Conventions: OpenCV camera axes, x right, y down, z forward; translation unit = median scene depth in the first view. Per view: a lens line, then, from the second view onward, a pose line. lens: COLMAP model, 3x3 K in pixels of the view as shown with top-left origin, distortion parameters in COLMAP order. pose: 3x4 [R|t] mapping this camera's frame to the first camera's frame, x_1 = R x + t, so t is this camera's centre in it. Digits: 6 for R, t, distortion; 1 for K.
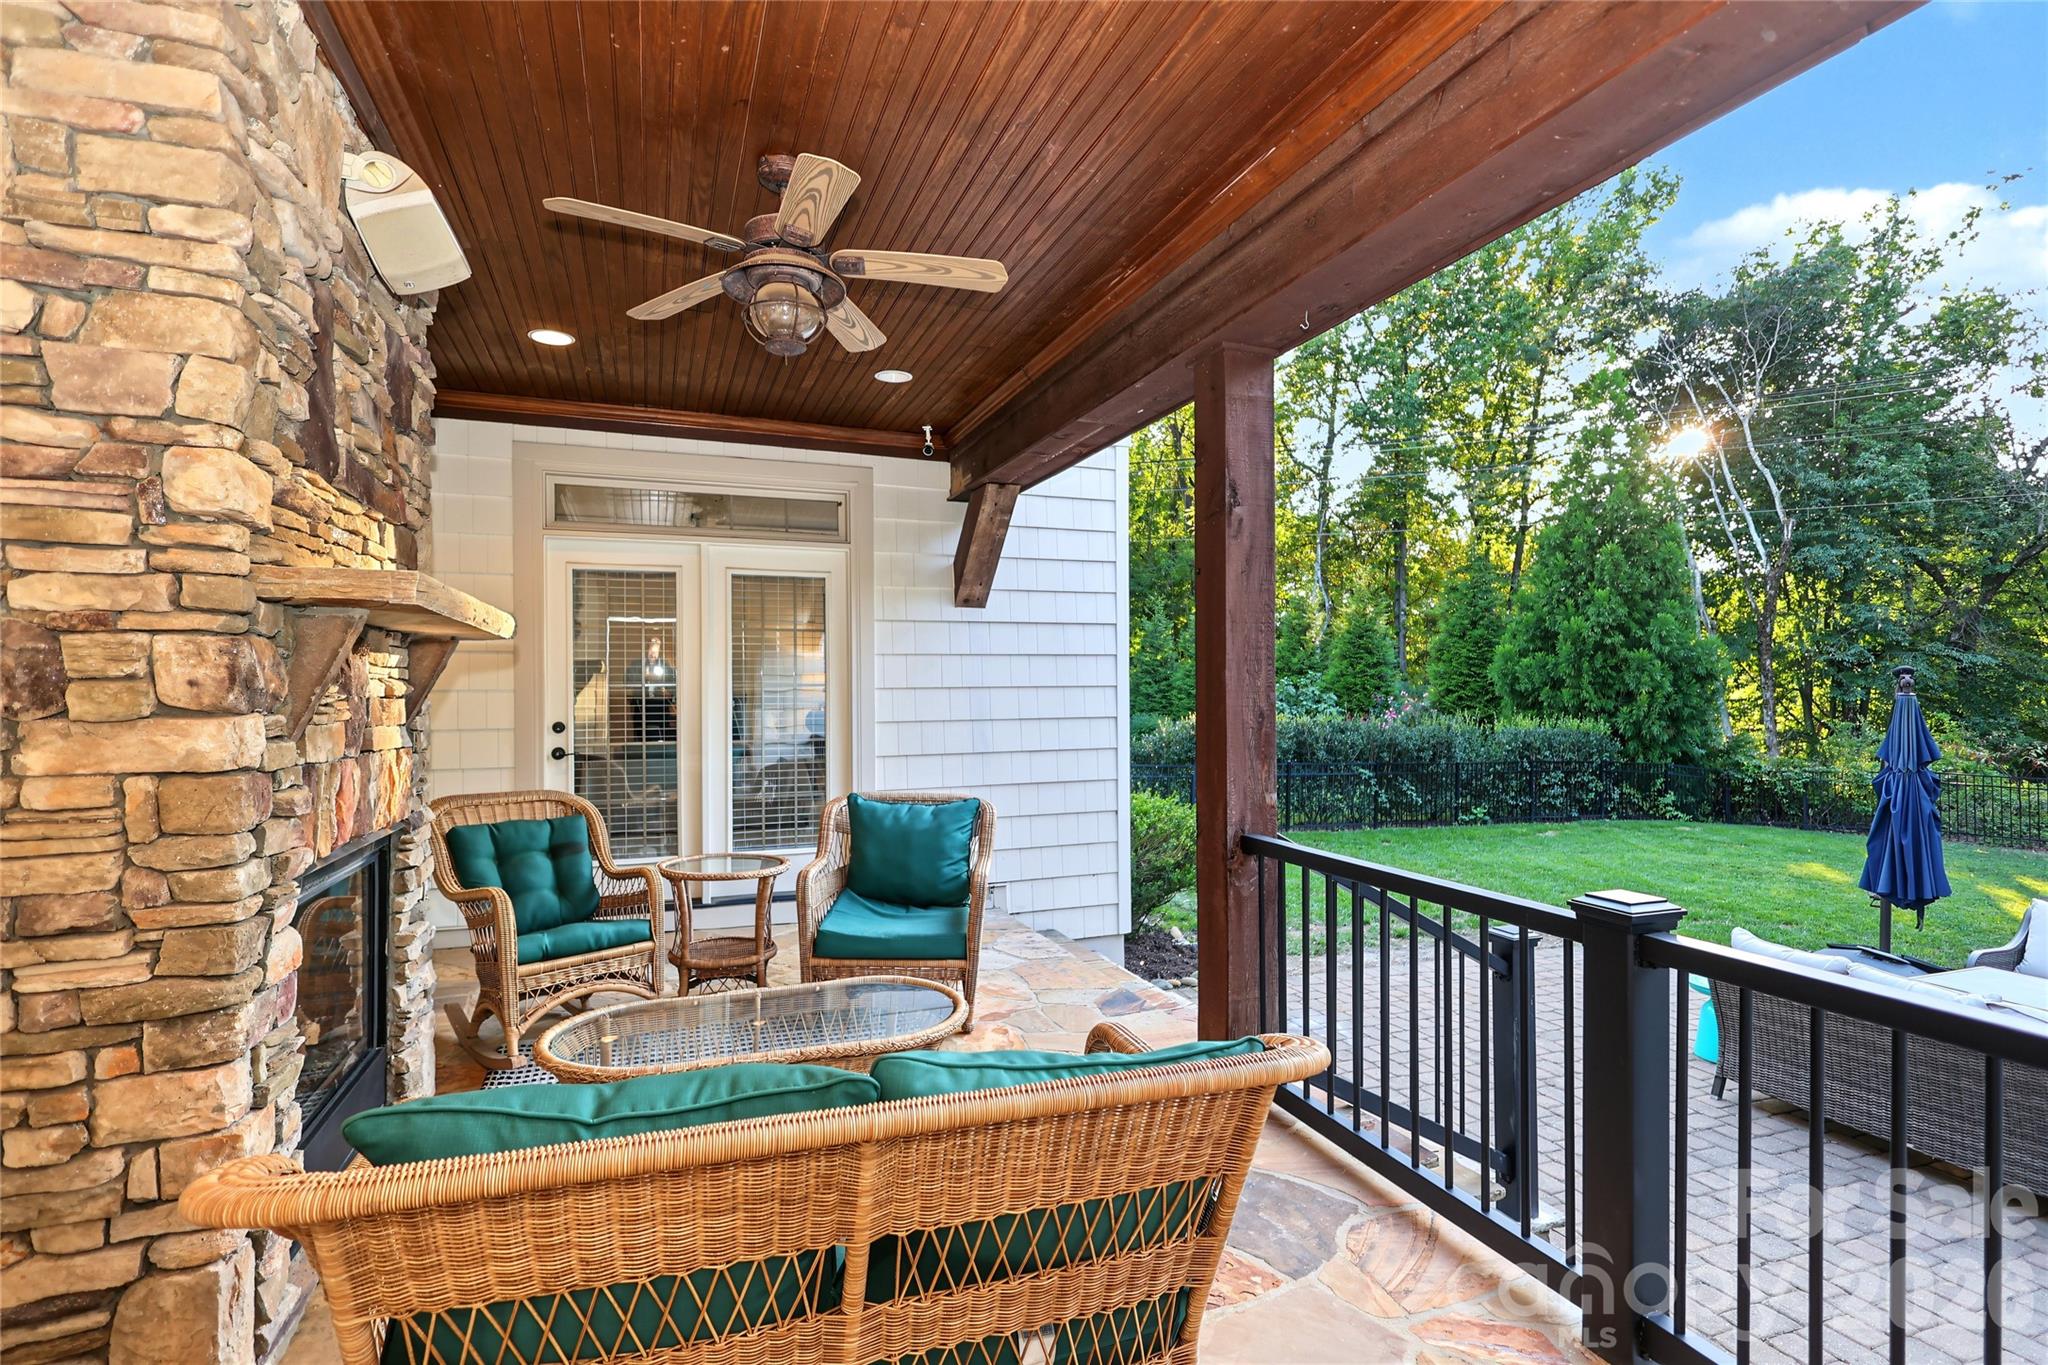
lens RADIAL K [[955.0, 0, 1014.3], [0, 955.0, 702.3], [0, 0, 1]] dist [0.002043, 0.002163]
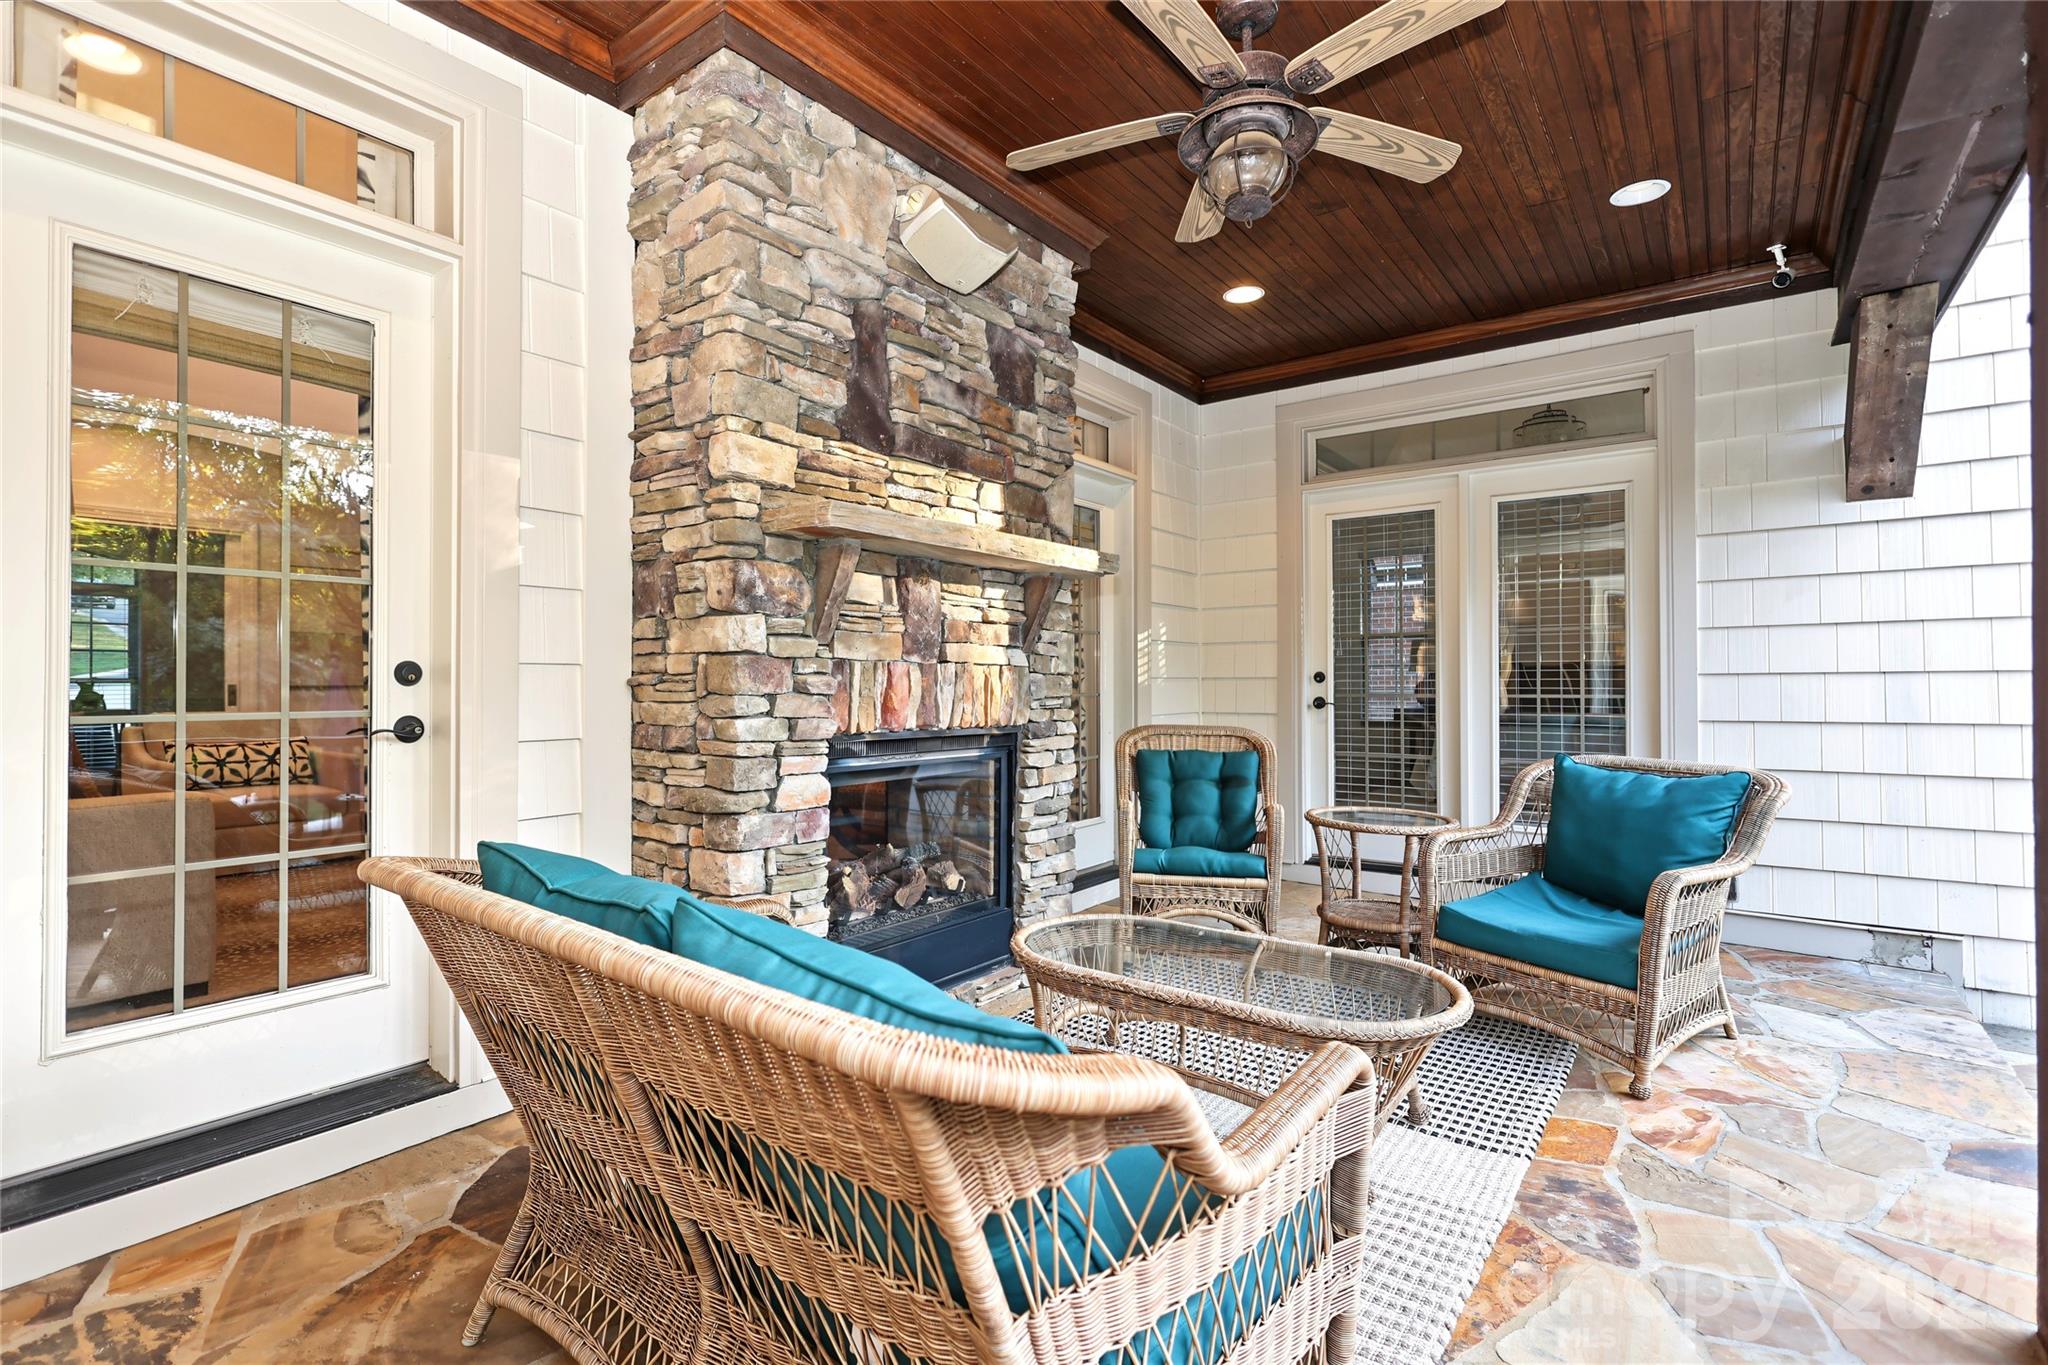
lens RADIAL K [[936.4, 0, 1044.0], [0, 936.4, 684.2], [0, 0, 1]] dist [-0.001798, -0.000231]
pose [[0.544711, 0.001884, -0.838622, 0.376776], [-0.008942, 0.999954, -0.003562, 0.072807], [0.838576, 0.009439, 0.544703, 0.371661]]
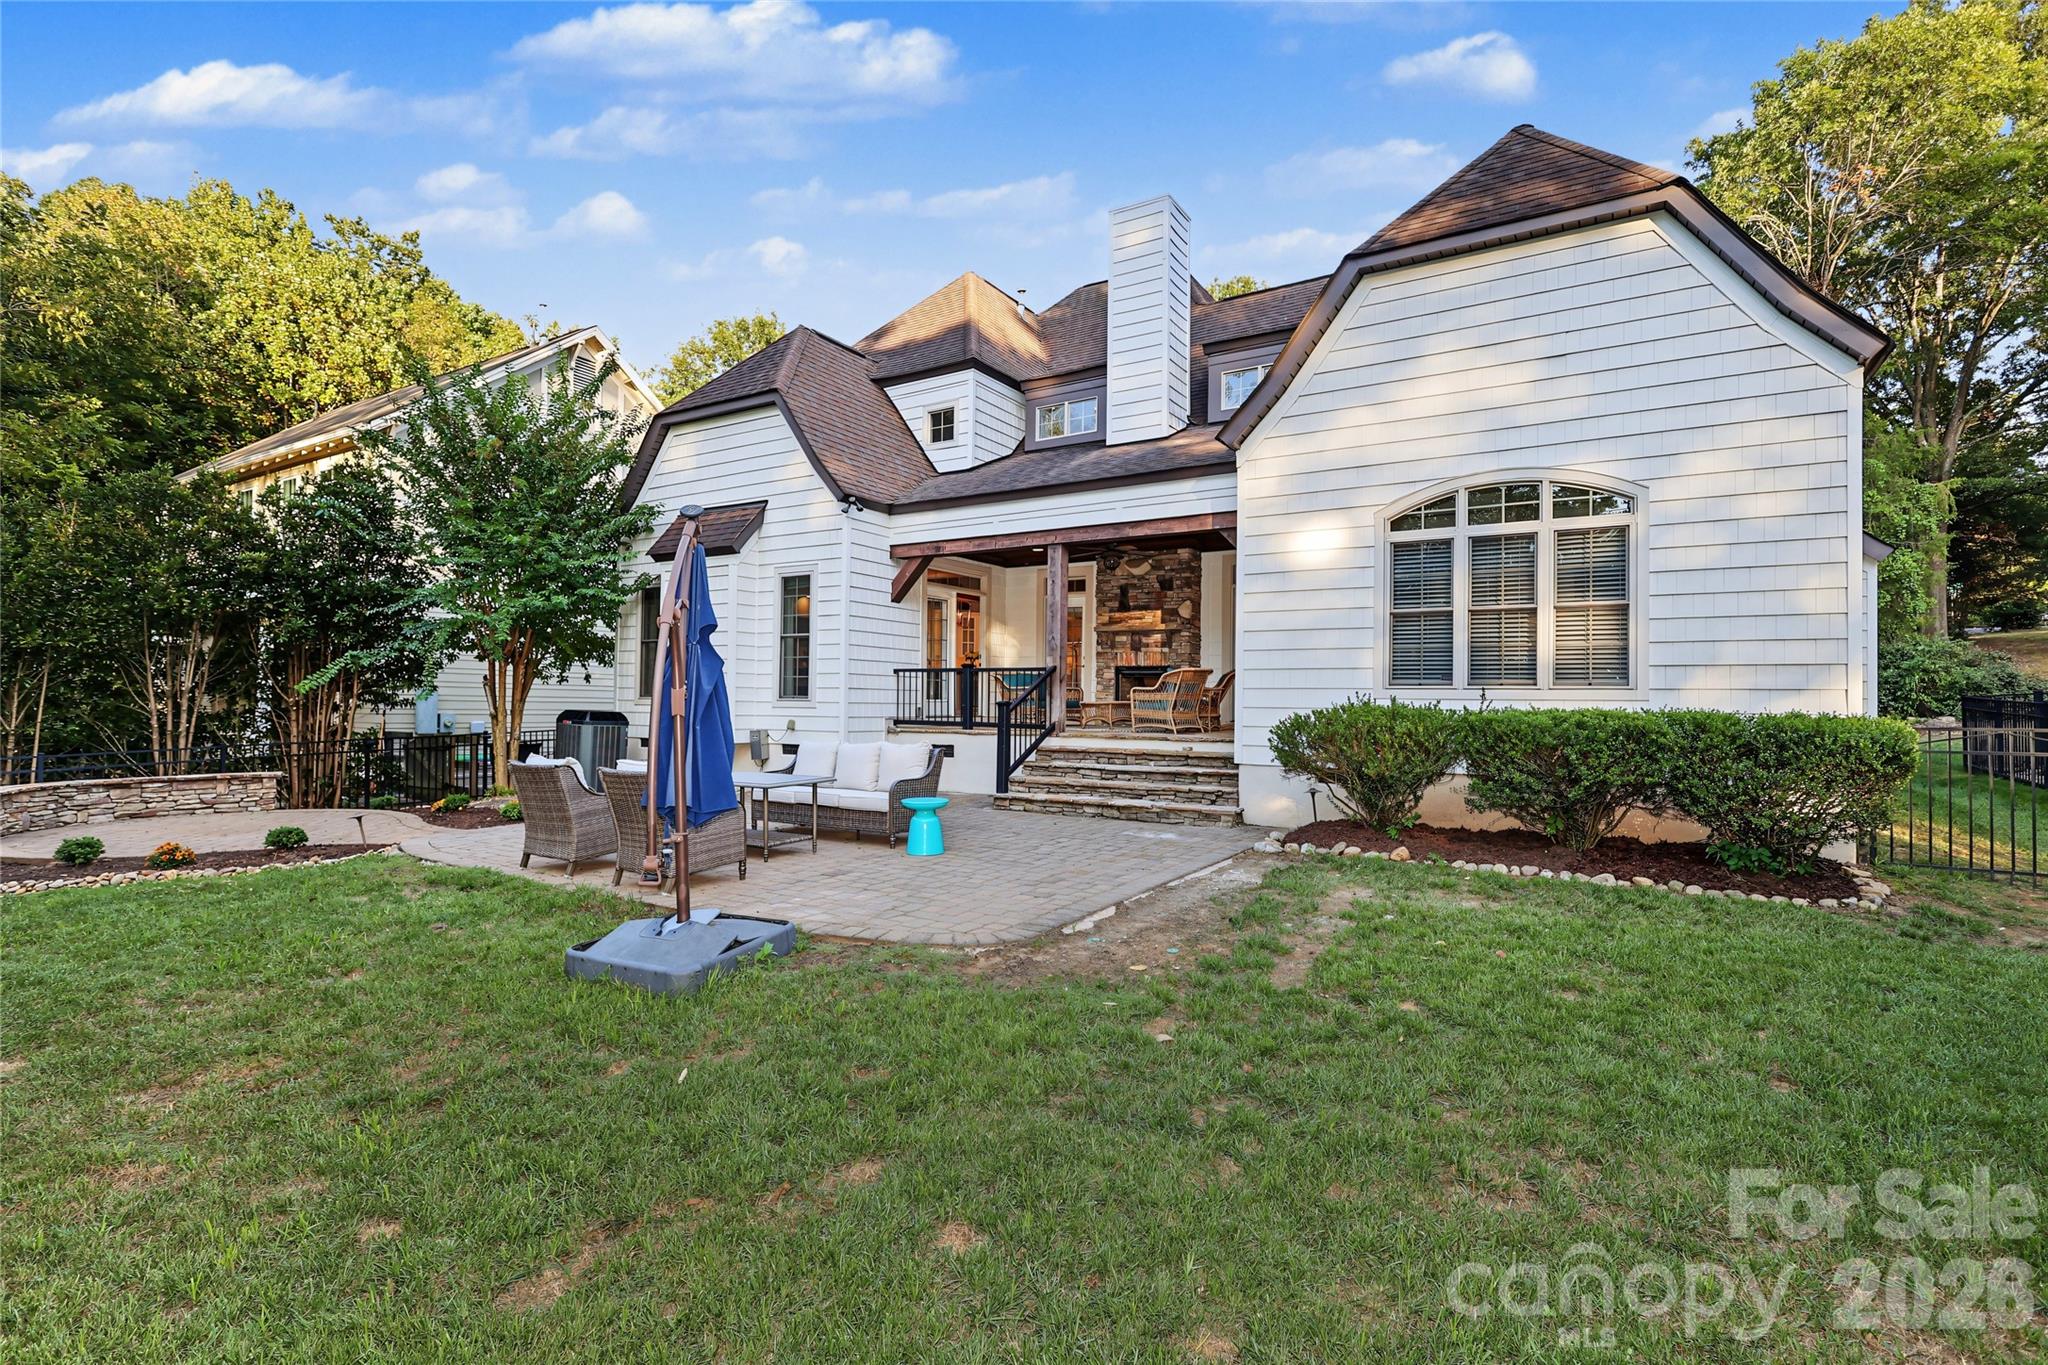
lens RADIAL K [[973.4, 0, 1011.1], [0, 973.4, 650.2], [0, 0, 1]] dist [-0.002787, -0.000639]
pose [[-0.795967, -0.033394, -0.604418, 3.179443], [-0.013059, 0.999192, -0.038008, 0.246329], [0.605199, -0.022361, -0.795760, 4.627958]]
